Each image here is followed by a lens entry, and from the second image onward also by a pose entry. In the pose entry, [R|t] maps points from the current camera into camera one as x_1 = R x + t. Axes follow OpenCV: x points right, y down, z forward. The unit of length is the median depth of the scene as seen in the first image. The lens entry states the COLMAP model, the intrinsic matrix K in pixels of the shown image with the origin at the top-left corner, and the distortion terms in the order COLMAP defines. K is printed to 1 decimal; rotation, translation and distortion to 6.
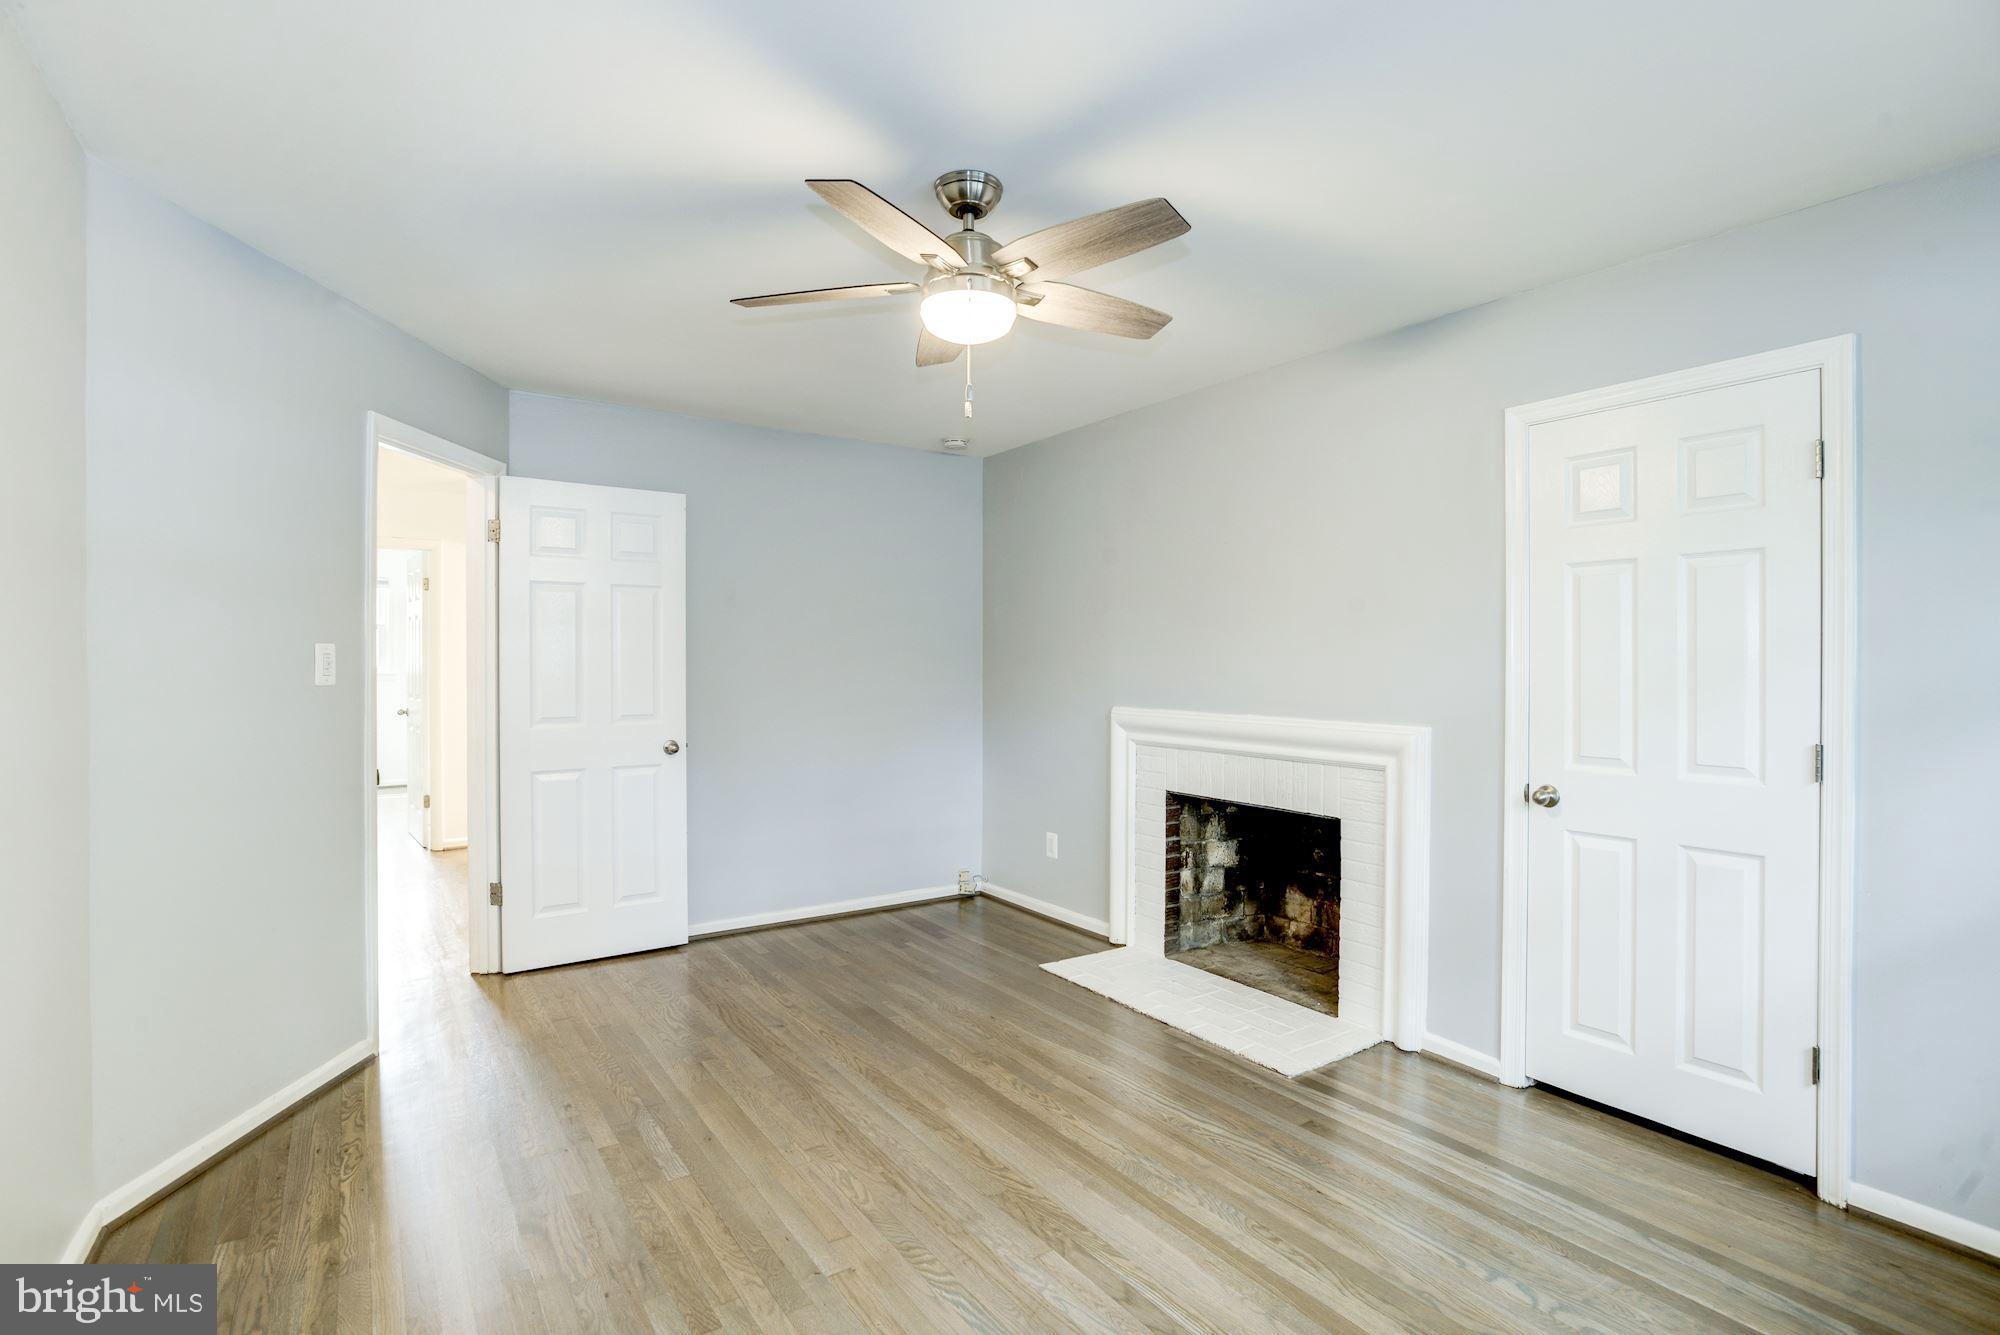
lens RADIAL K [[1038.3, 0, 997.7], [0, 1038.3, 659.1], [0, 0, 1]] dist [-0.048327, 0.029071]
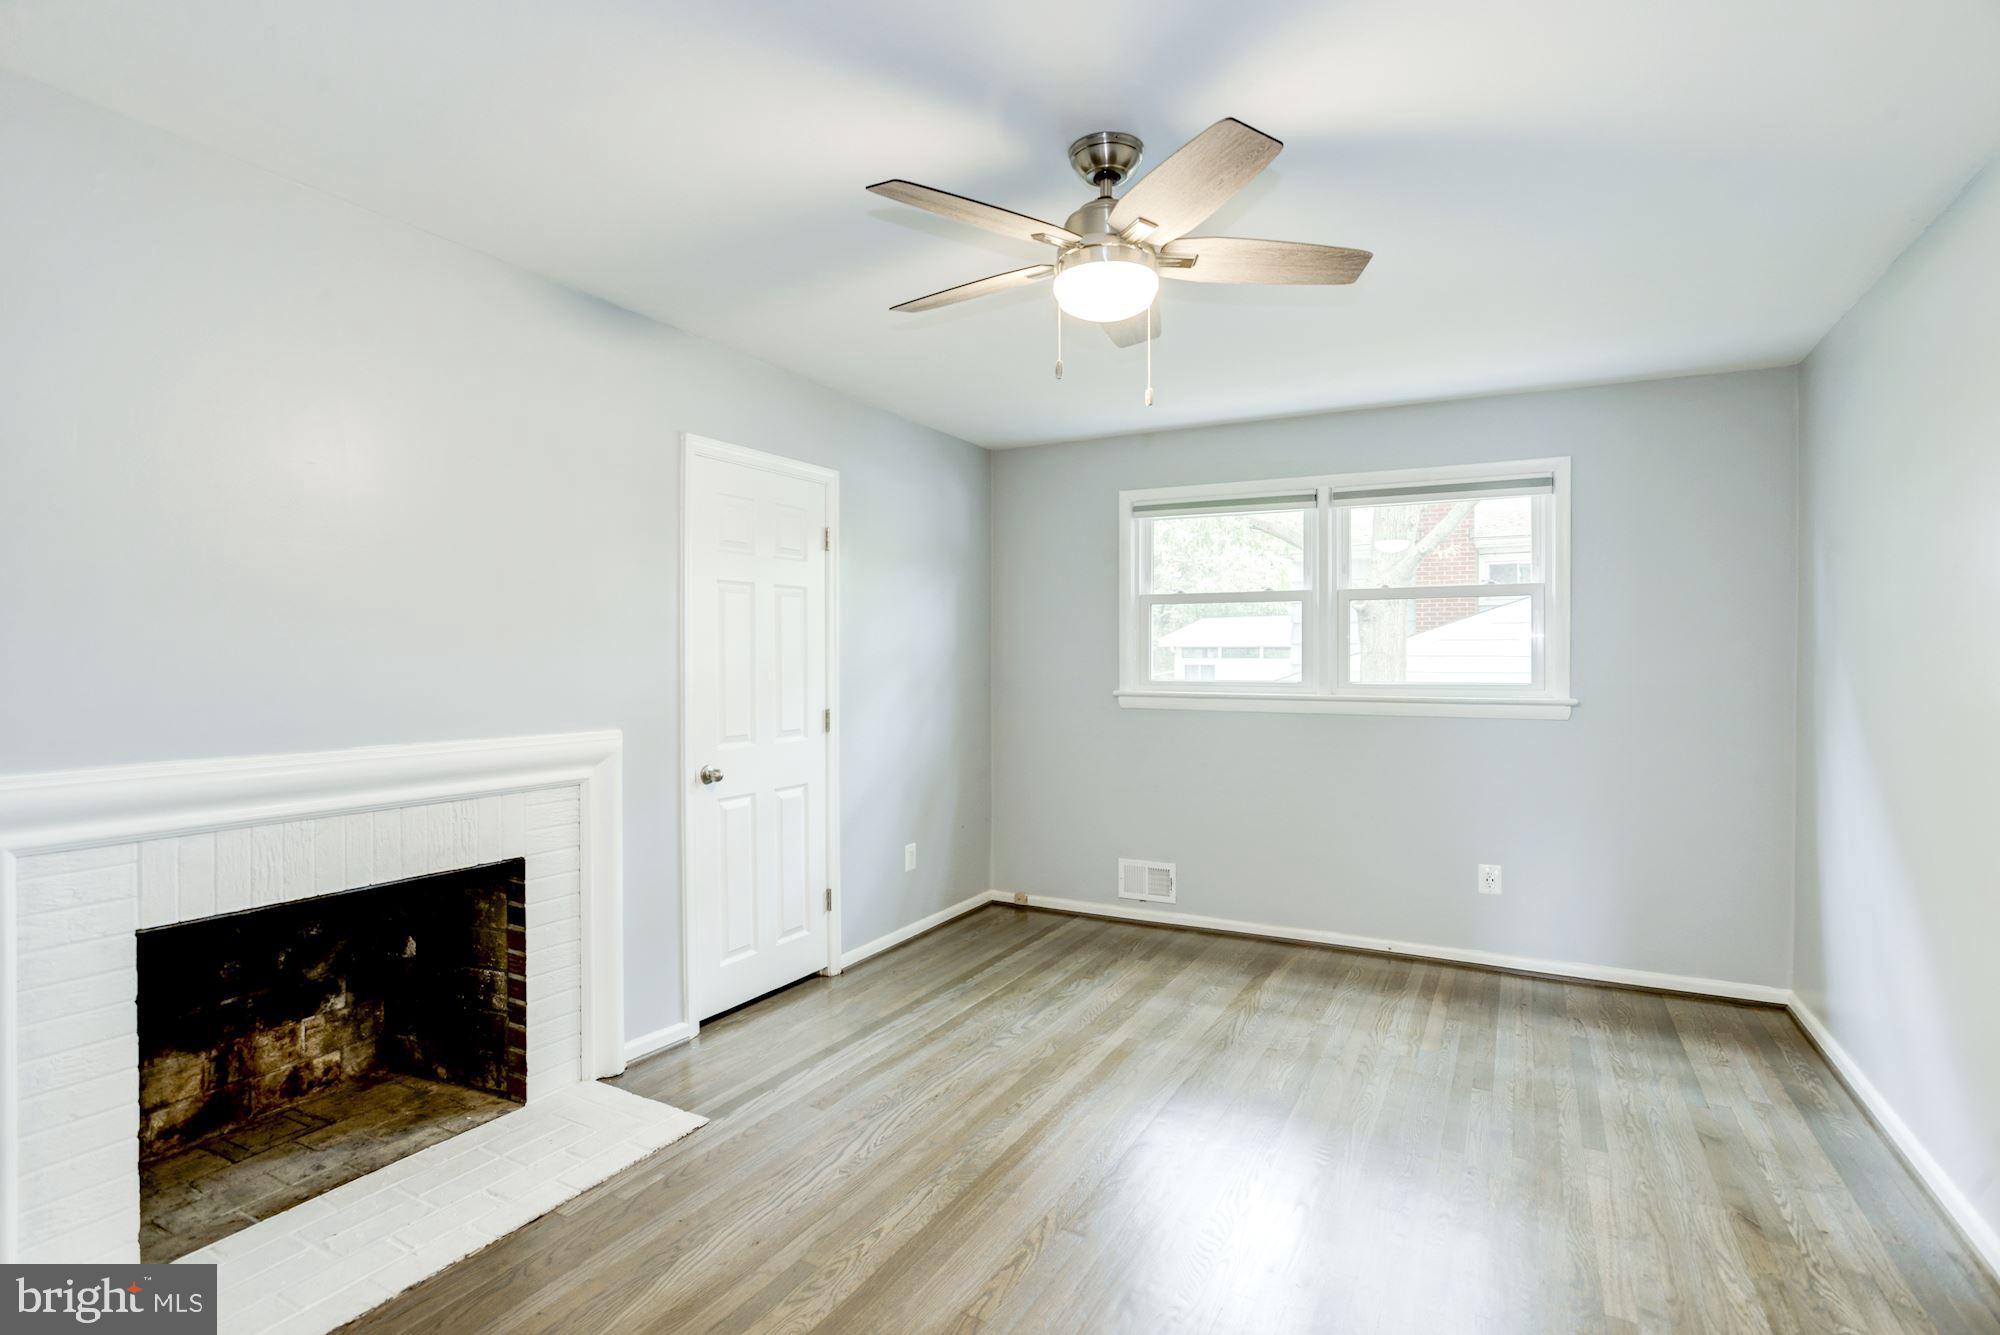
lens RADIAL K [[1038.3, 0, 997.7], [0, 1038.3, 659.1], [0, 0, 1]] dist [-0.048327, 0.029071]
pose [[-0.502107, -0.005278, 0.864789, -0.647245], [-0.003783, 0.999985, 0.003907, -0.004998], [-0.864797, -0.001309, -0.502120, 1.285812]]
